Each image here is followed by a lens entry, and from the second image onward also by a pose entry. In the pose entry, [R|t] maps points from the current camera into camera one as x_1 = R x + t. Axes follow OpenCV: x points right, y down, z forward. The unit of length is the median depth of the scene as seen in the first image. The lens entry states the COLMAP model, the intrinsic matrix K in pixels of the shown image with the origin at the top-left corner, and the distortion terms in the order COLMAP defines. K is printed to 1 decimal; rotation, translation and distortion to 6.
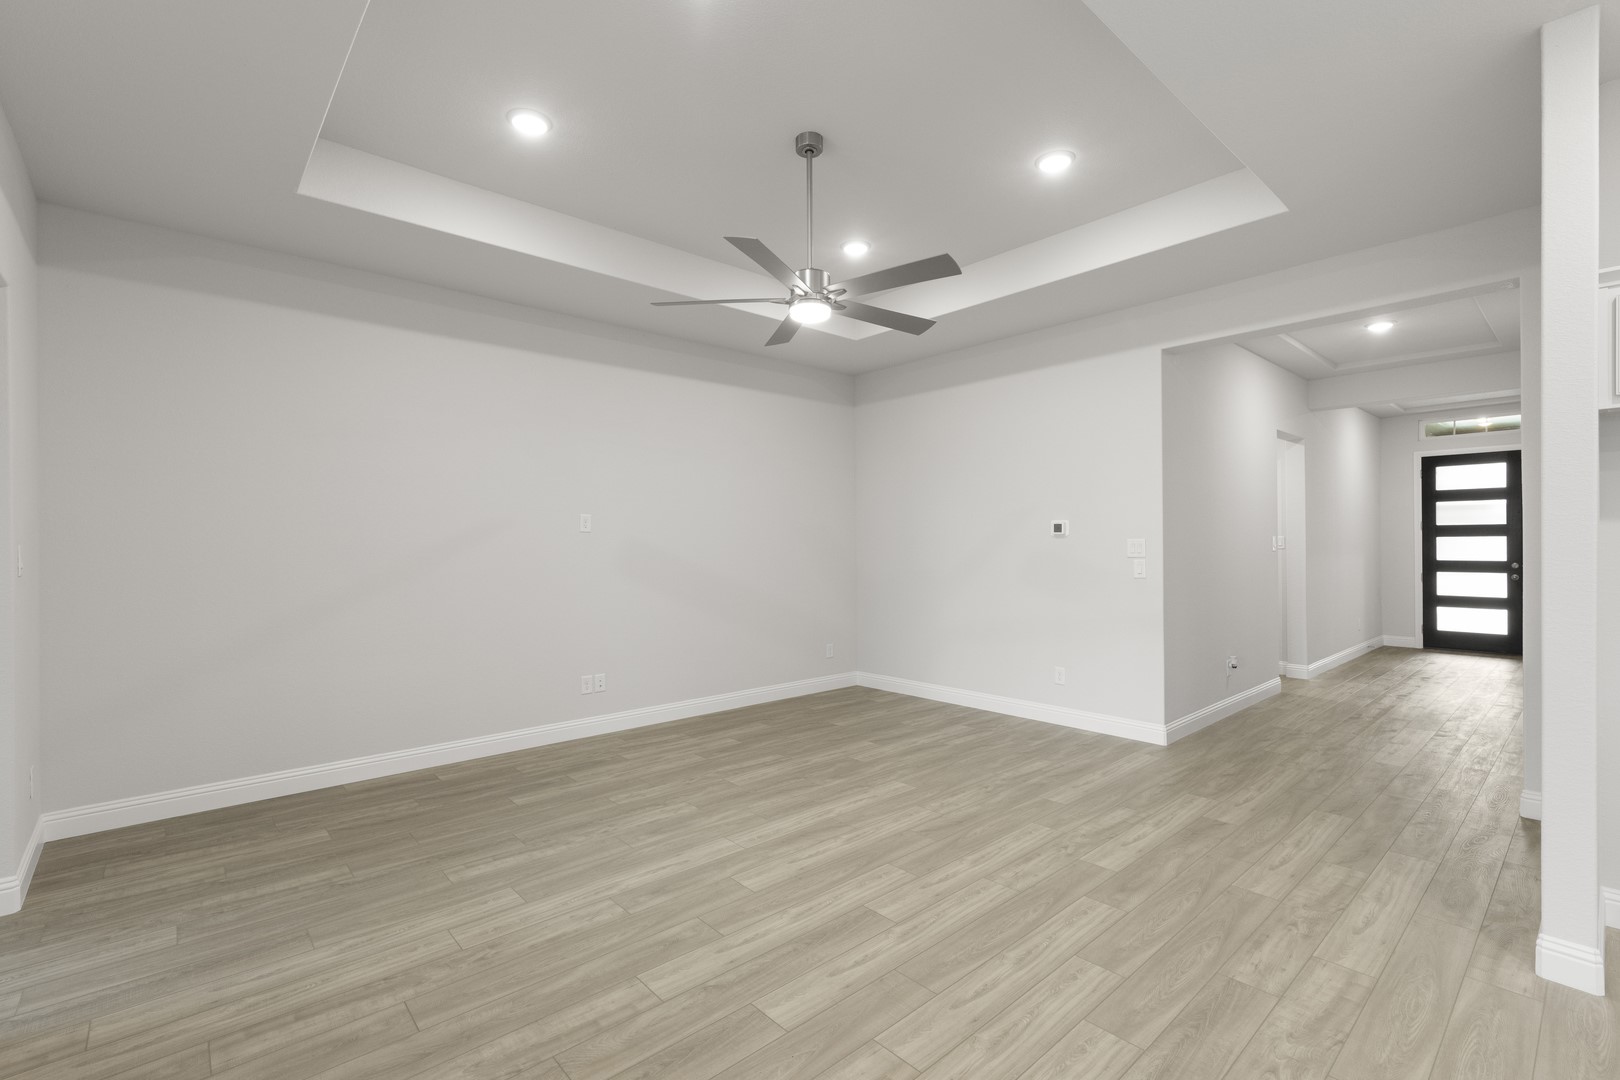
lens RADIAL K [[713.0, 0, 810.0], [0, 713.0, 540.0], [0, 0, 1]] dist [0.002037, 0.000271]
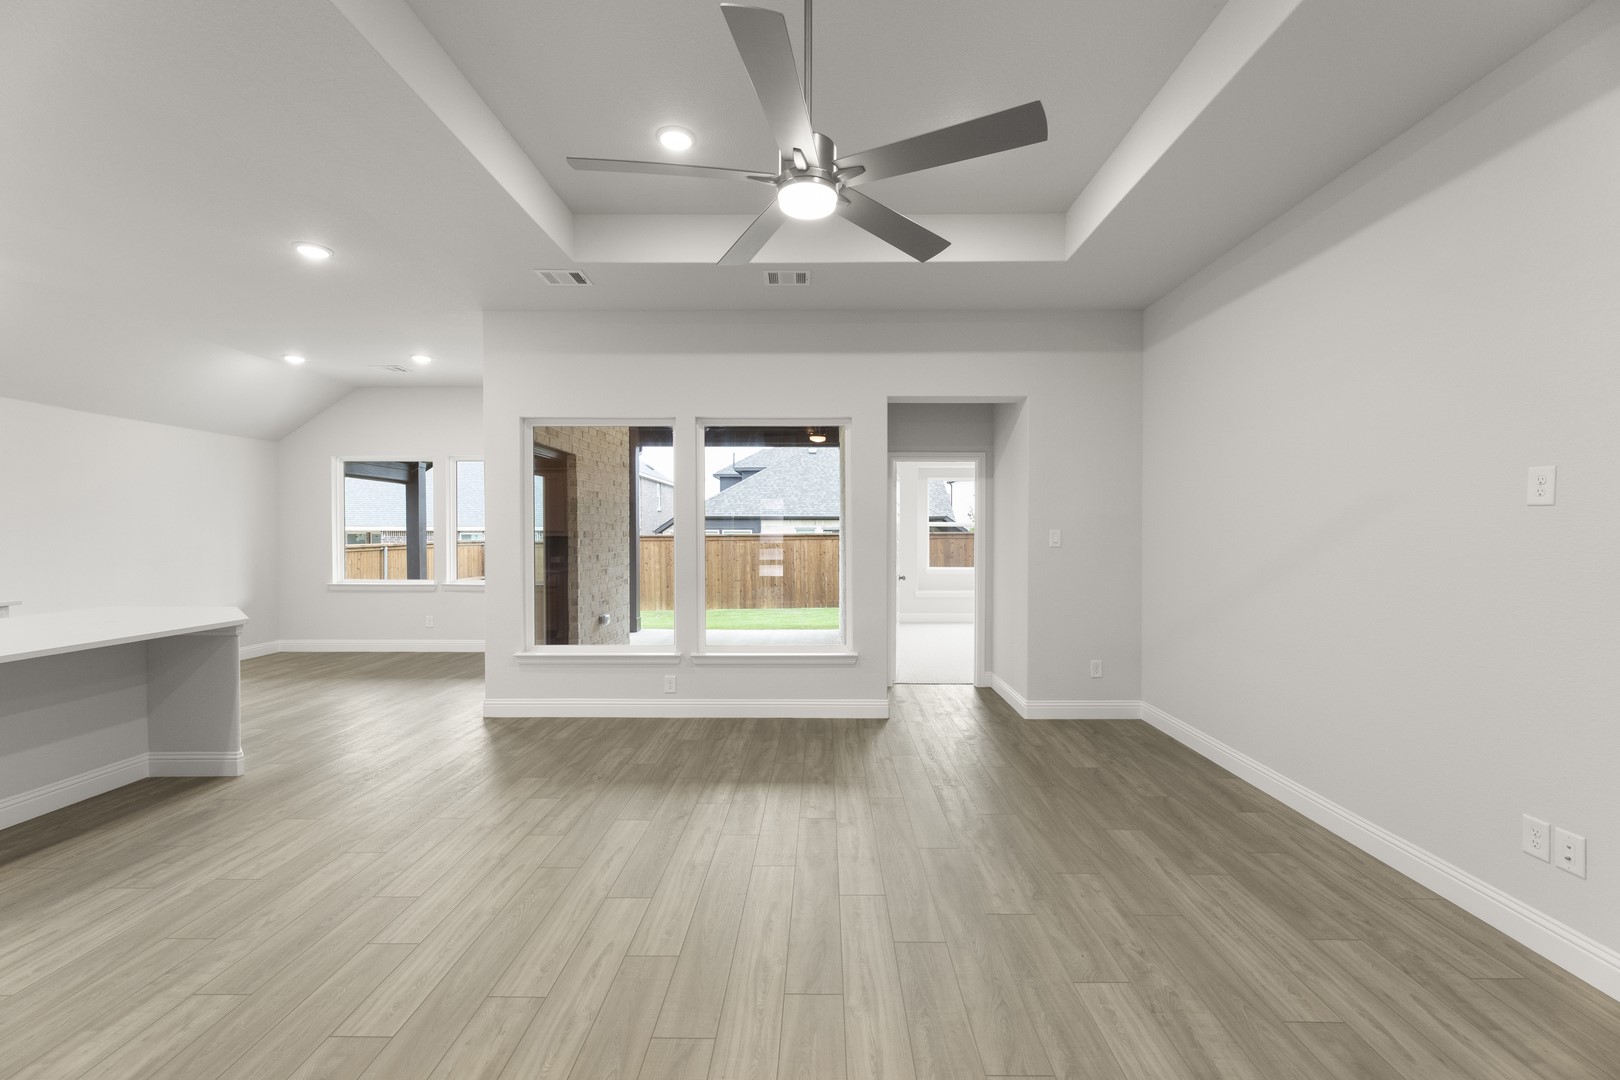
lens RADIAL K [[656.4, 0, 812.8], [0, 656.4, 542.1], [0, 0, 1]] dist [0.001916, 0.000089]
pose [[-0.675538, 0.017350, -0.737121, 0.480773], [0.006107, 0.999820, 0.017937, 0.003660], [0.737300, 0.007615, -0.675522, 1.457025]]
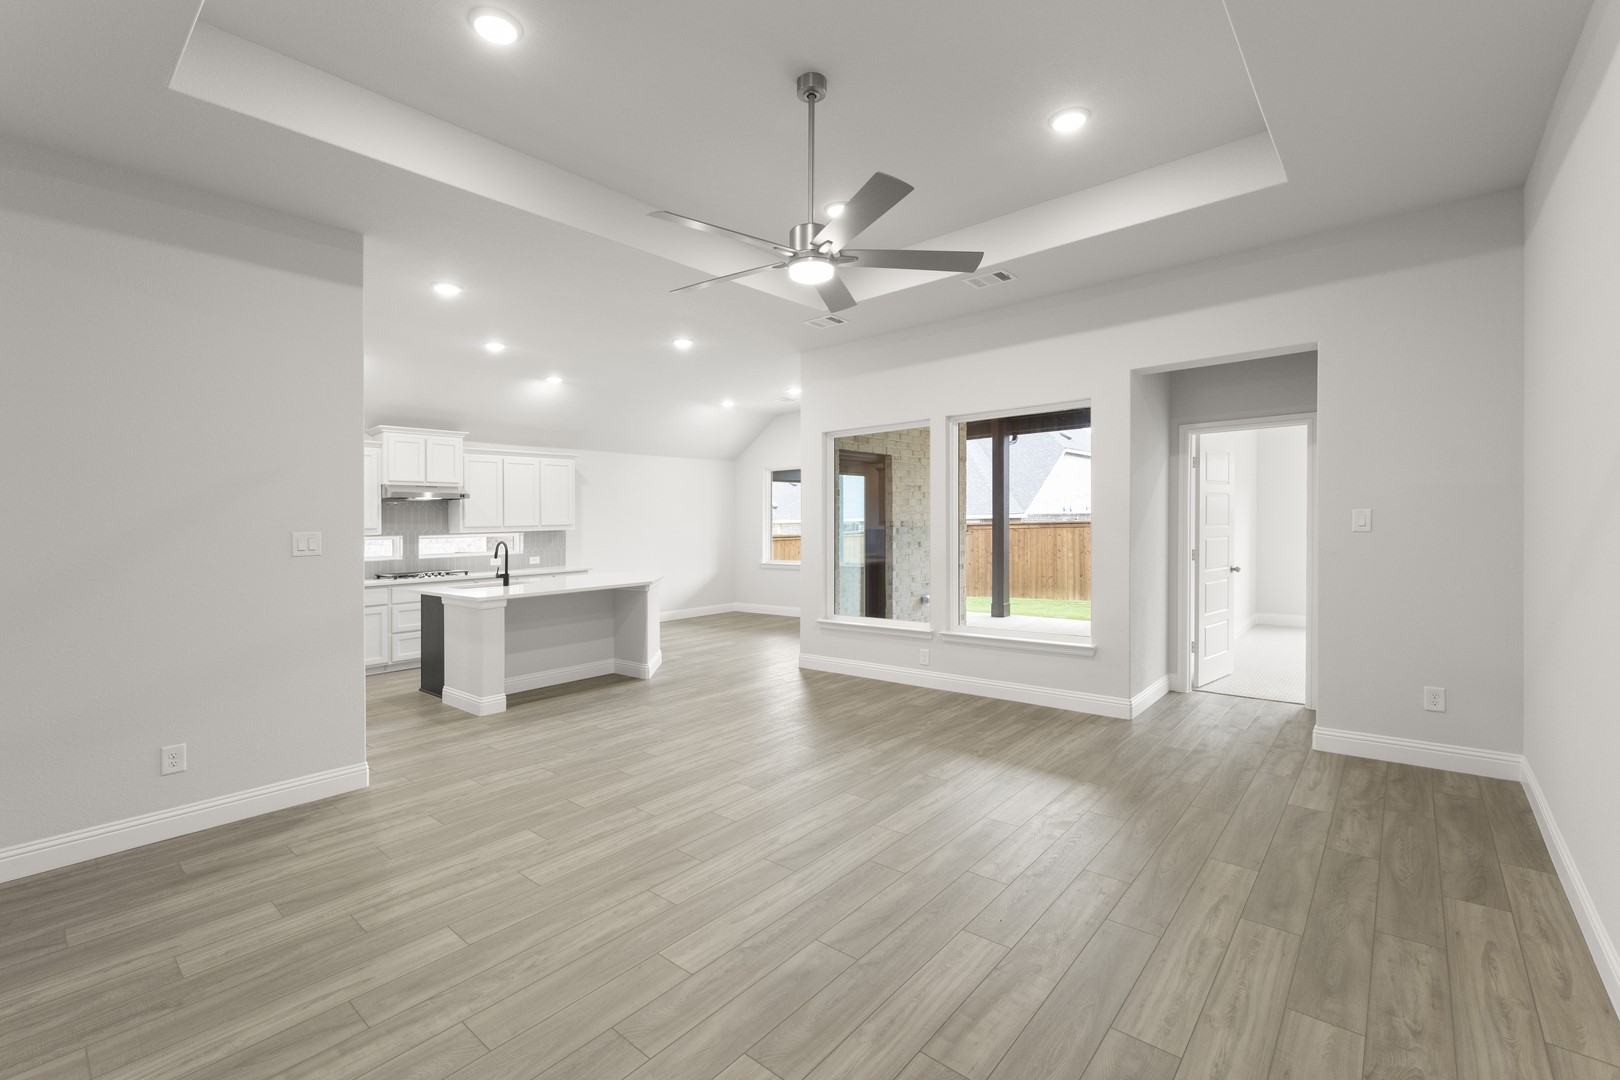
lens RADIAL K [[686.9, 0, 819.7], [0, 686.9, 517.7], [0, 0, 1]] dist [0.001038, 0.000106]
pose [[-0.989857, 0.025846, -0.139700, 0.108163], [0.027566, 0.999566, -0.010389, 0.007797], [0.139370, -0.014134, -0.990139, 1.905002]]
